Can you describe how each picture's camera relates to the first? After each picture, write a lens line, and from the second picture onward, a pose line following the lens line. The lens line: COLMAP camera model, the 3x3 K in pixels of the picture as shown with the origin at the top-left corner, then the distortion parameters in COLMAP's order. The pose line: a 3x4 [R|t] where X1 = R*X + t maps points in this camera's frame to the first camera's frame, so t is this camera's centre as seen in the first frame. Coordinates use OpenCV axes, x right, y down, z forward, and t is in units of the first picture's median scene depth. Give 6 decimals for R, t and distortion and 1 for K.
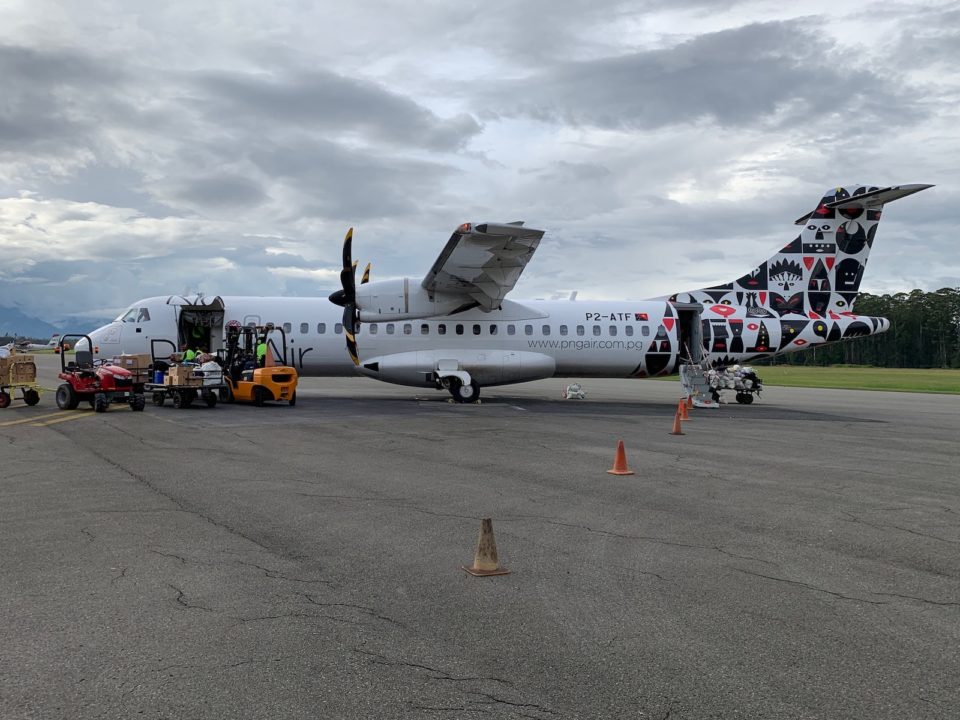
lens RADIAL K [[852.2, 0, 480.0], [0, 852.2, 360.0], [0, 0, 1]] dist [0.056431, -0.100156]
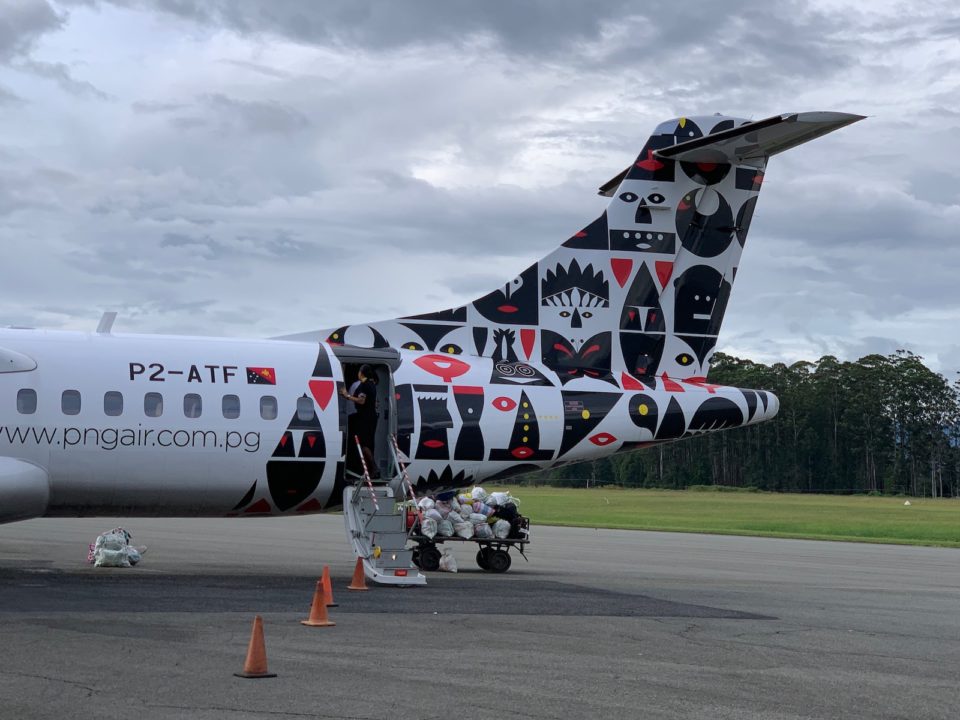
lens RADIAL K [[1621.7, 0, 480.0], [0, 1621.7, 360.0], [0, 0, 1]] dist [0.063016, 0.086190]
pose [[0.966379, 0.028303, 0.255558, 0.082343], [-0.010488, 0.997435, -0.070804, -0.000852], [-0.256907, 0.065743, 0.964198, 0.165784]]
